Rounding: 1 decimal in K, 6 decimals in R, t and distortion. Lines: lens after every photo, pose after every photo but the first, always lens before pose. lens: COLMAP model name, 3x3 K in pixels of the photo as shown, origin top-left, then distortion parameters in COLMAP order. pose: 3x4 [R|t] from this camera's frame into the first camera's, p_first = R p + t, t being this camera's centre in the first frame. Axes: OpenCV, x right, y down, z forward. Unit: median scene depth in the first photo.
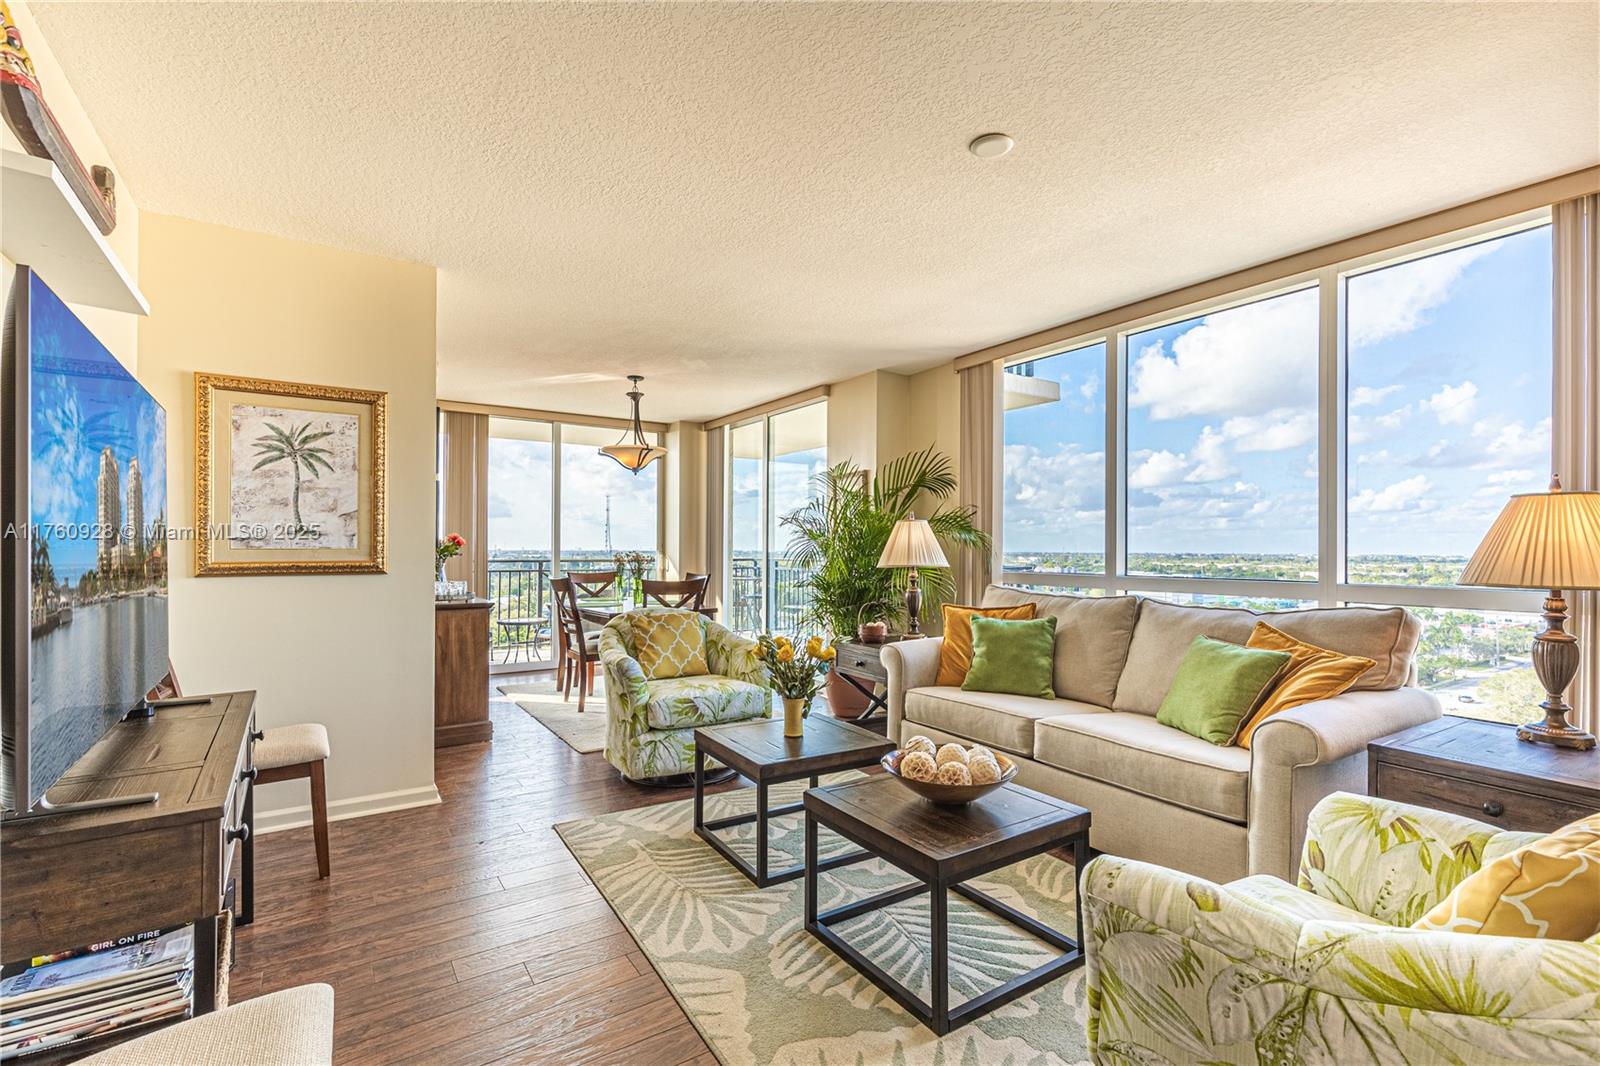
lens RADIAL K [[724.1, 0, 802.2], [0, 724.1, 543.6], [0, 0, 1]] dist [0.003248, -0.000019]
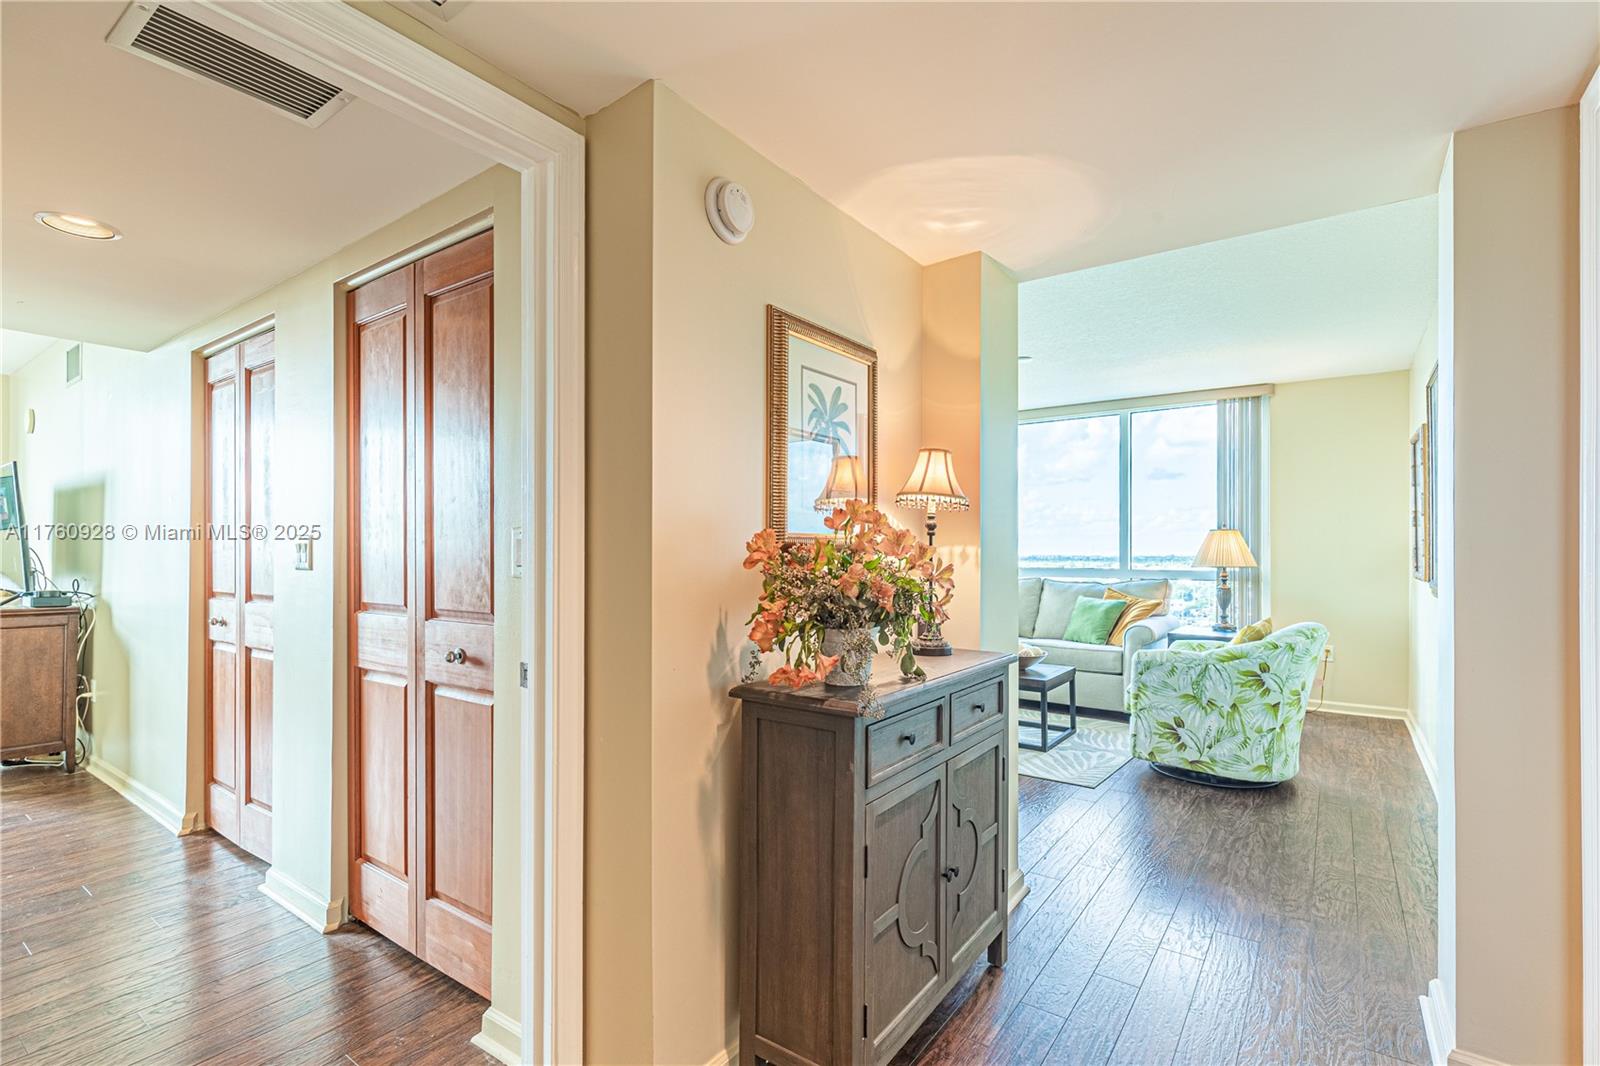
lens RADIAL K [[728.2, 0, 804.9], [0, 728.2, 542.3], [0, 0, 1]] dist [0.002874, -0.000144]
pose [[0.940468, -0.004346, 0.339855, -0.978404], [0.003148, 0.999987, 0.004076, -0.036651], [-0.339869, -0.002763, 0.940469, -0.728184]]
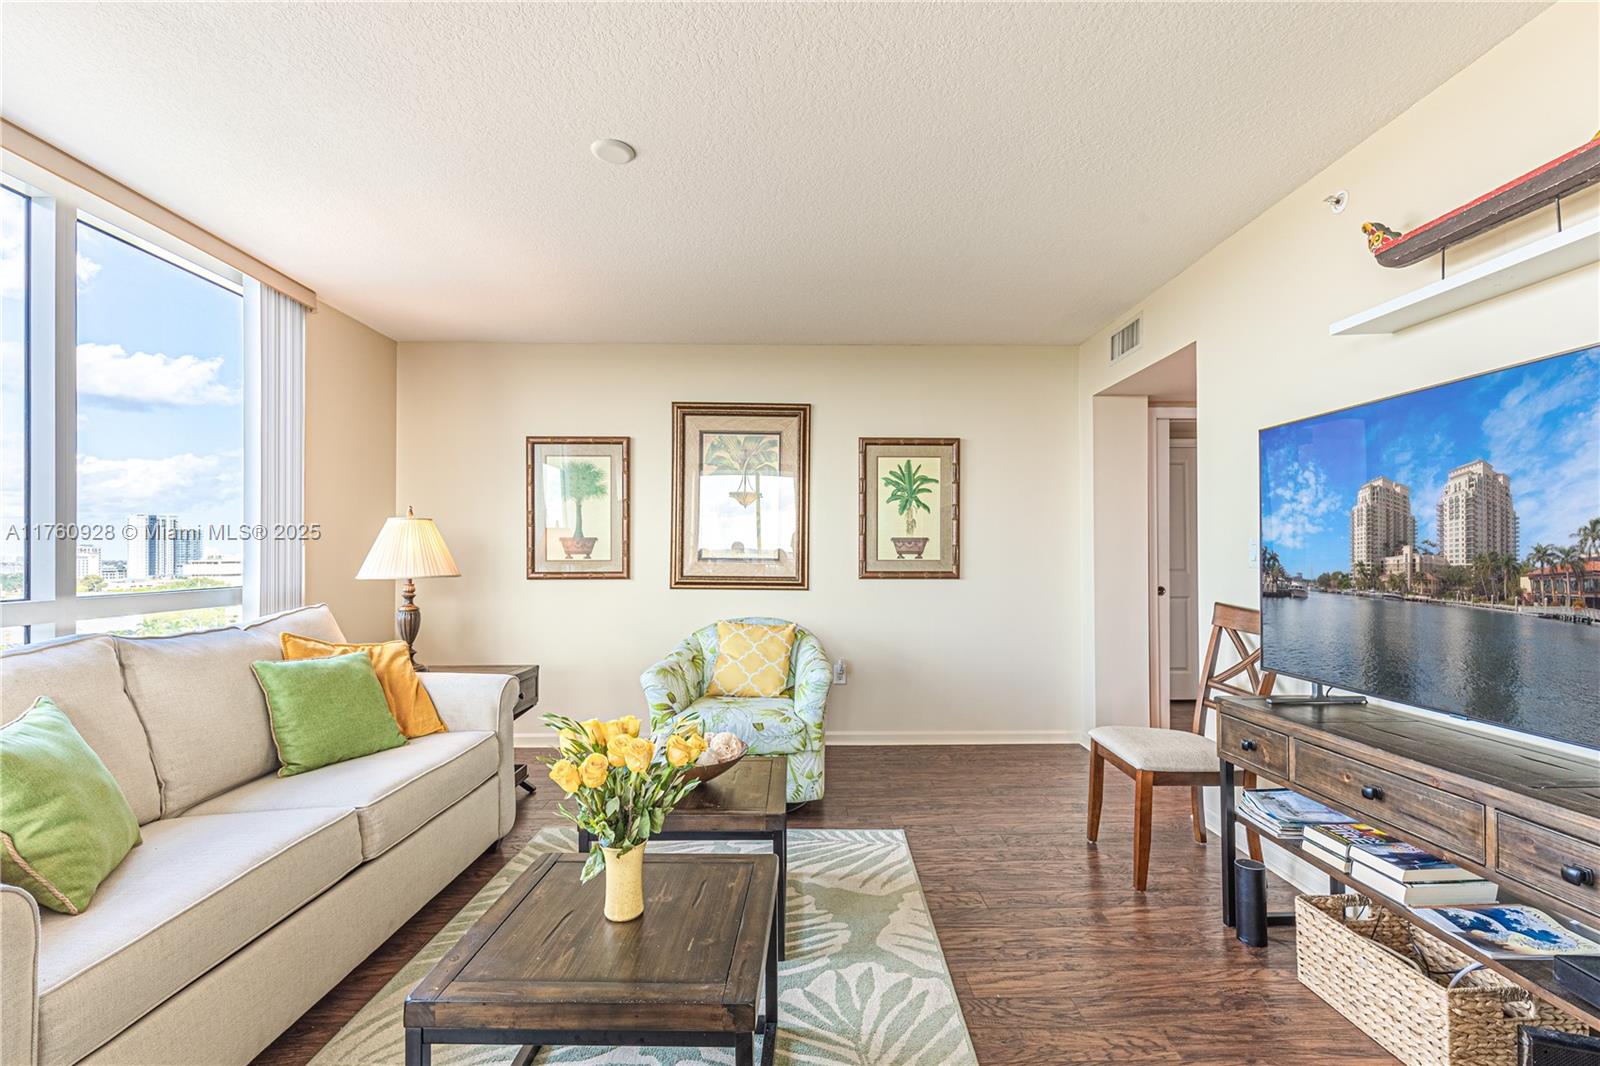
lens RADIAL K [[728.2, 0, 804.9], [0, 728.2, 542.3], [0, 0, 1]] dist [0.002874, -0.000144]
pose [[-0.842671, 0.008517, 0.538362, -0.453695], [0.000245, 0.999881, -0.015435, 0.006442], [-0.538429, -0.012875, -0.842573, 1.531450]]
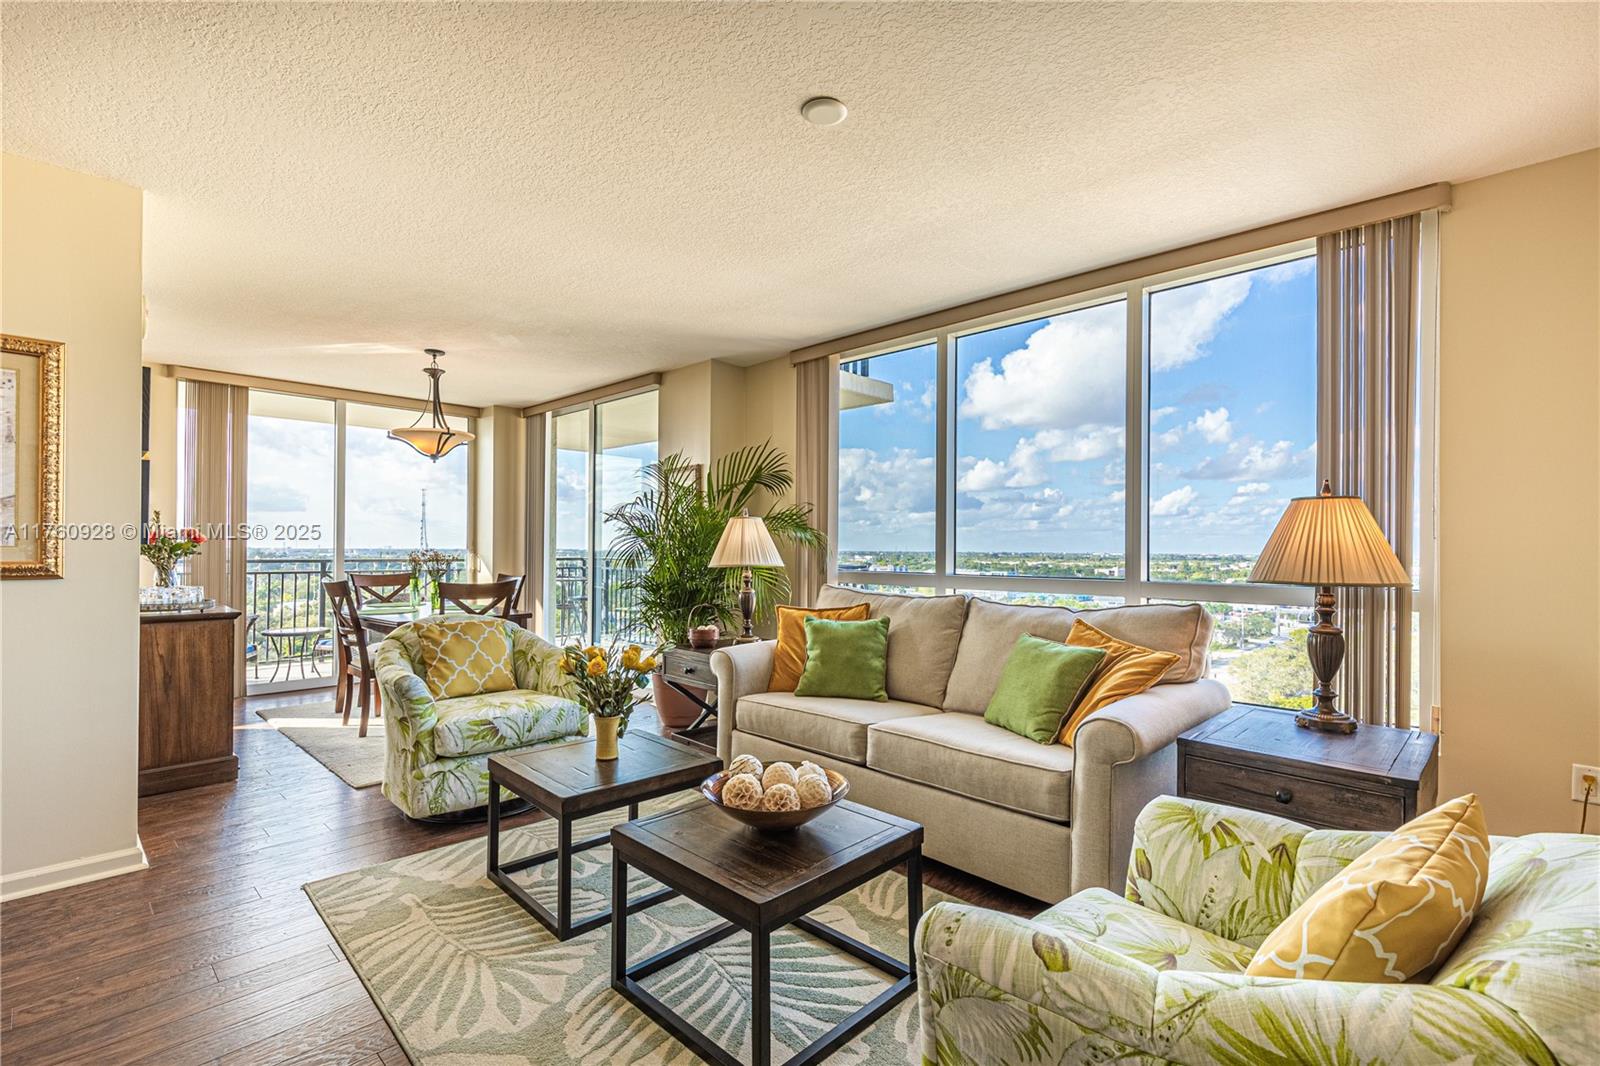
lens RADIAL K [[728.2, 0, 804.9], [0, 728.2, 542.3], [0, 0, 1]] dist [0.002874, -0.000144]
pose [[0.975537, 0.003661, 0.219806, 0.030734], [-0.003564, 0.999993, -0.000840, 0.001360], [-0.219808, 0.000036, 0.975543, 0.088352]]
